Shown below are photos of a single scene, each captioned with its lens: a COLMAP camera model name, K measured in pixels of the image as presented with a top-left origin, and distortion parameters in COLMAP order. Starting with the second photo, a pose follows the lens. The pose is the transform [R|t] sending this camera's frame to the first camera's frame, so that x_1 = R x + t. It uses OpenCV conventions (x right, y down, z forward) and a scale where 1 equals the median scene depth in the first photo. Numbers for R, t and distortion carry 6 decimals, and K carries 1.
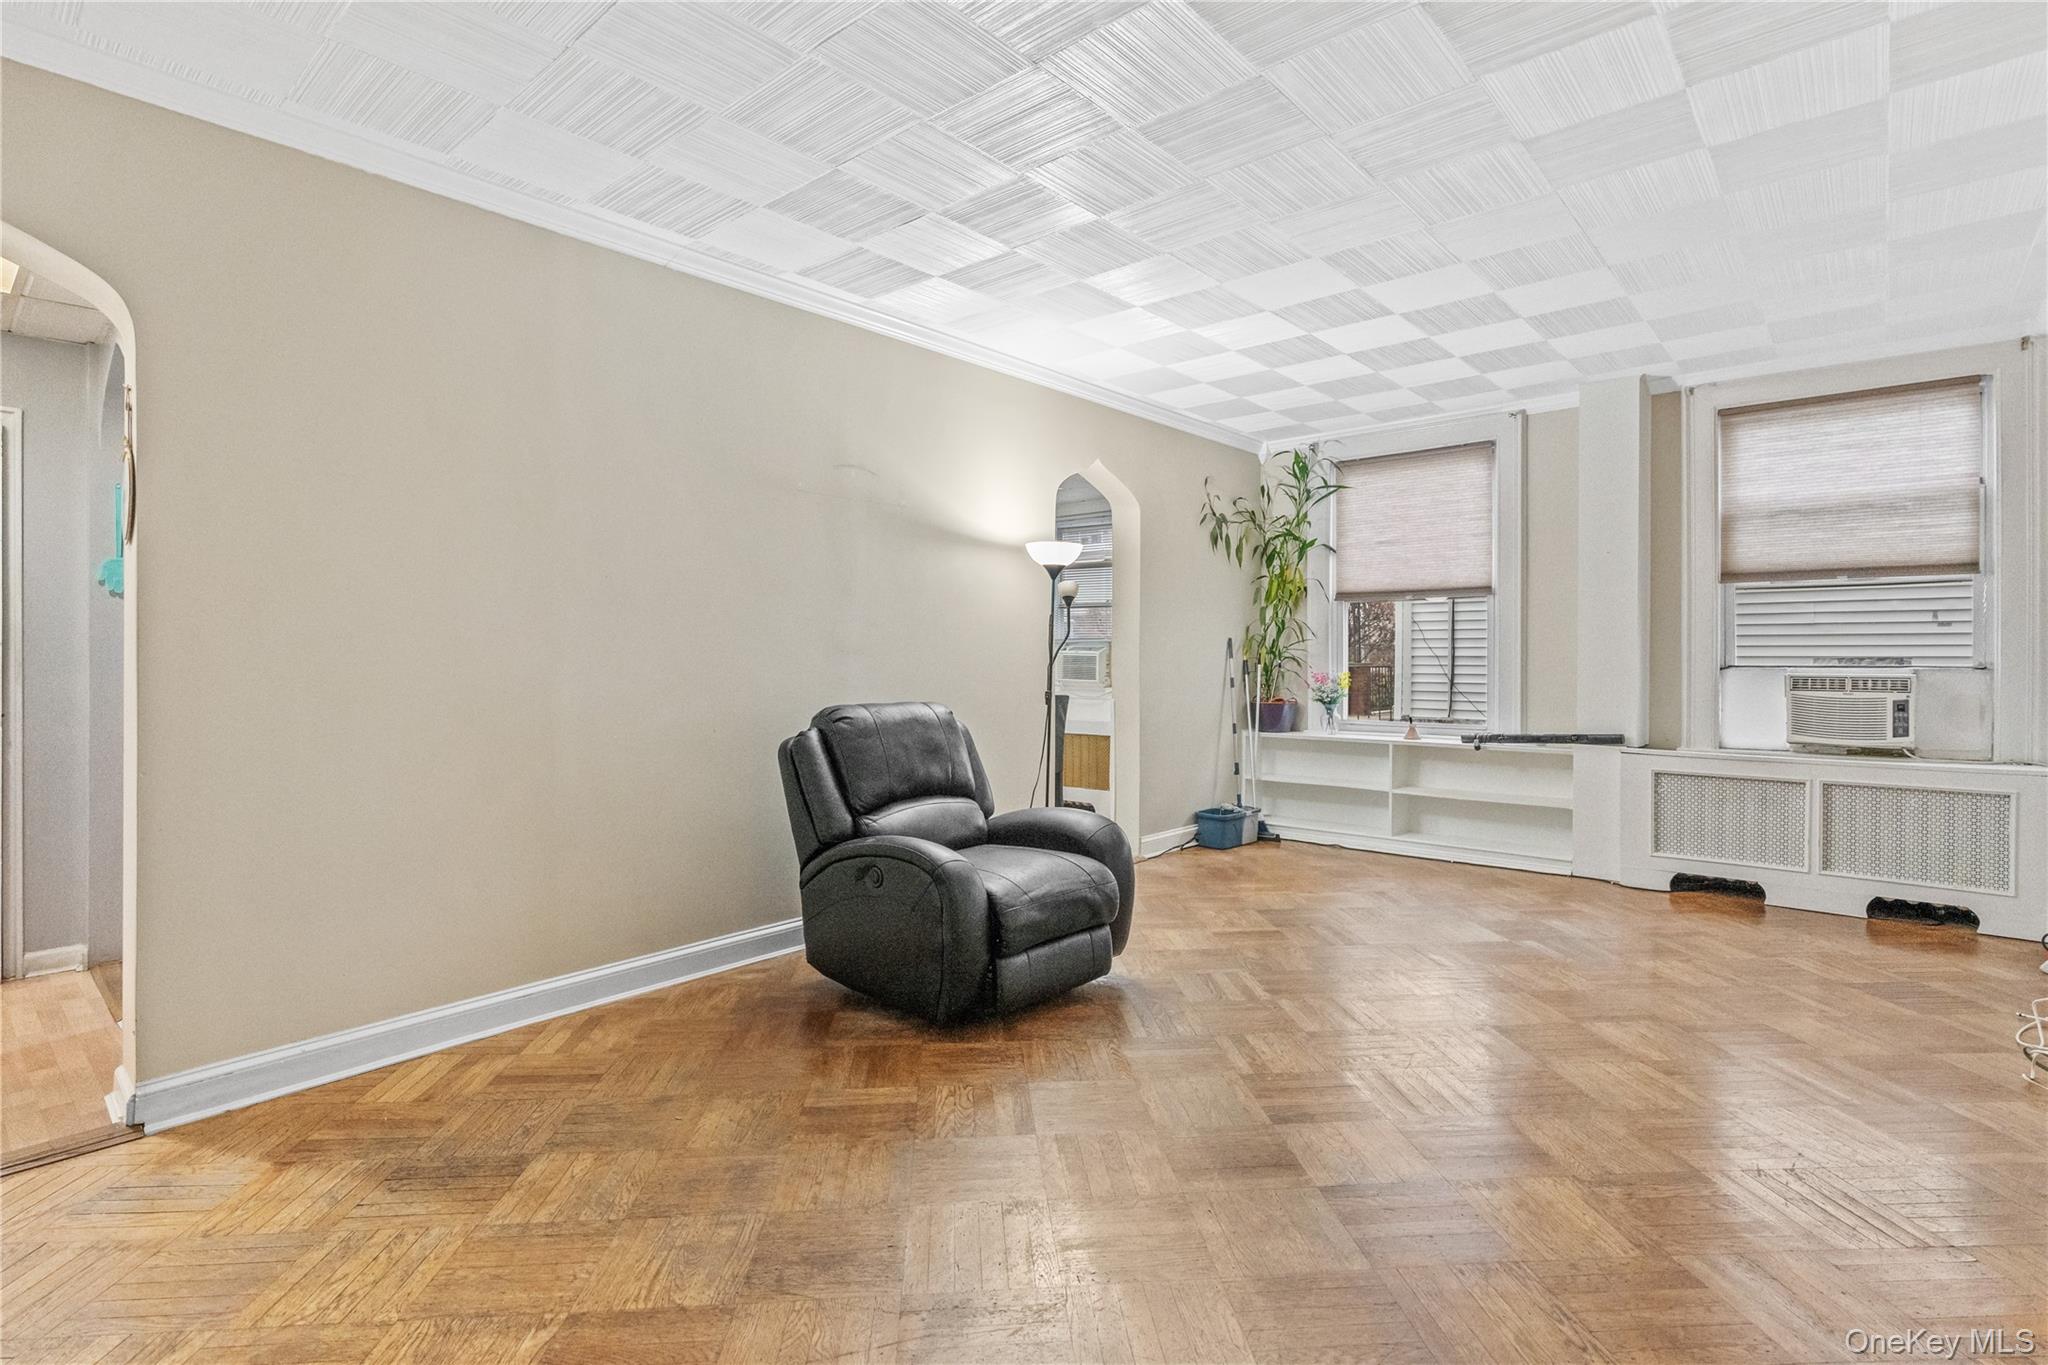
lens RADIAL K [[987.1, 0, 1012.8], [0, 987.1, 662.7], [0, 0, 1]] dist [-0.006098, -0.000074]
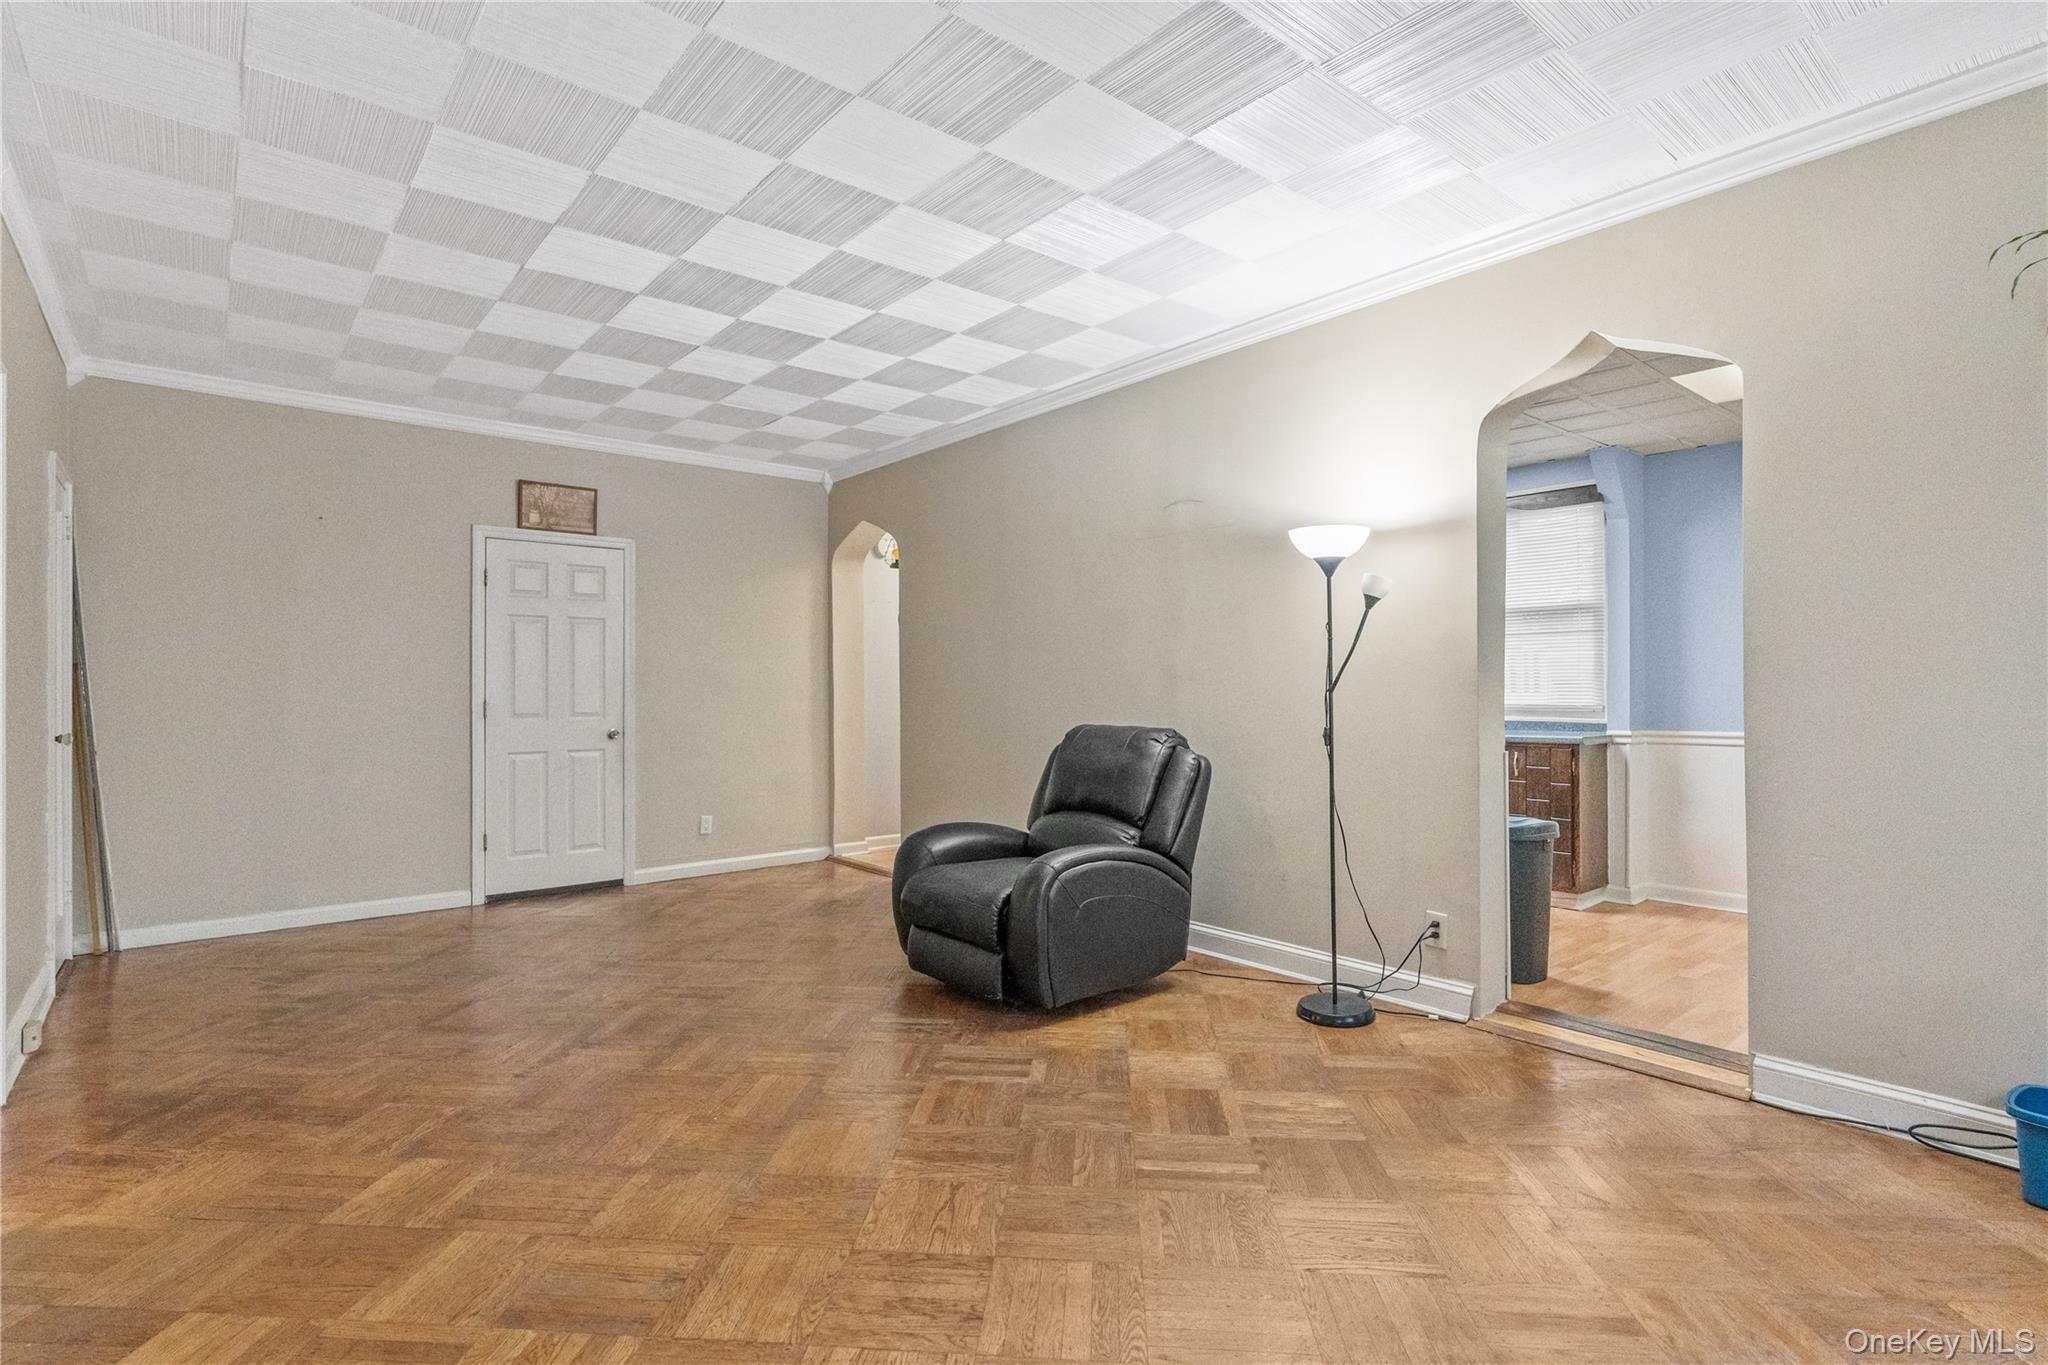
lens RADIAL K [[987.1, 0, 1011.9], [0, 987.1, 688.2], [0, 0, 1]] dist [-0.006098, -0.000074]
pose [[-0.150206, -0.003249, -0.988649, 0.768416], [-0.004368, 0.999987, -0.002622, 0.002222], [0.988645, 0.003925, -0.150218, 0.835180]]
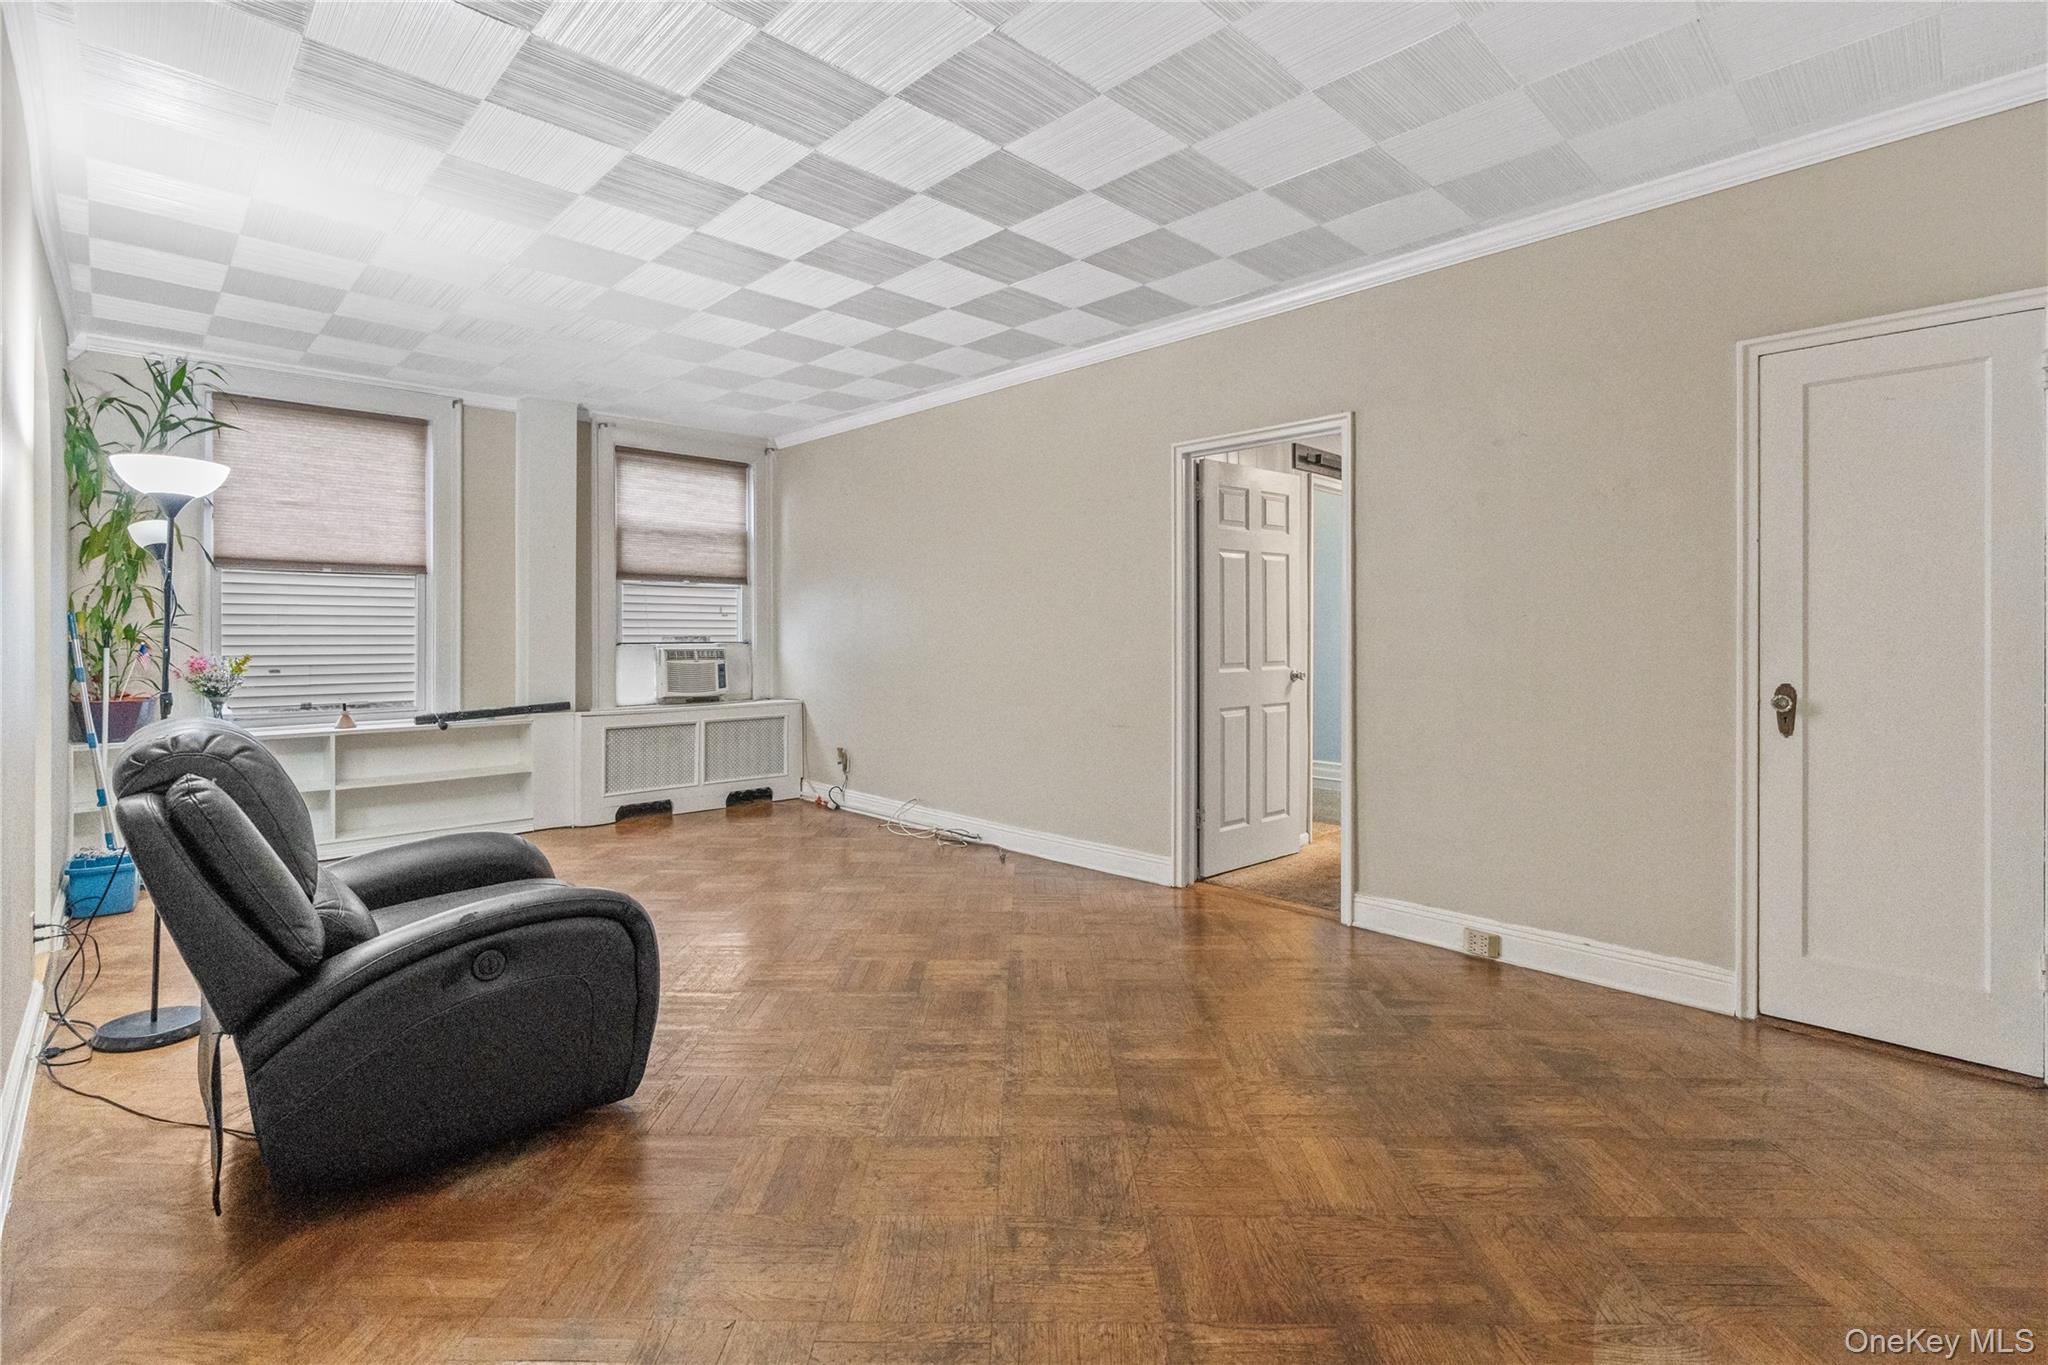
lens RADIAL K [[945.7, 0, 1023.6], [0, 945.7, 636.7], [0, 0, 1]] dist [-0.010277, 0.003255]
pose [[0.072963, -0.003193, 0.997330, -0.509091], [0.004941, 0.999984, 0.002840, -0.006430], [-0.997322, 0.004720, 0.072977, 0.393111]]
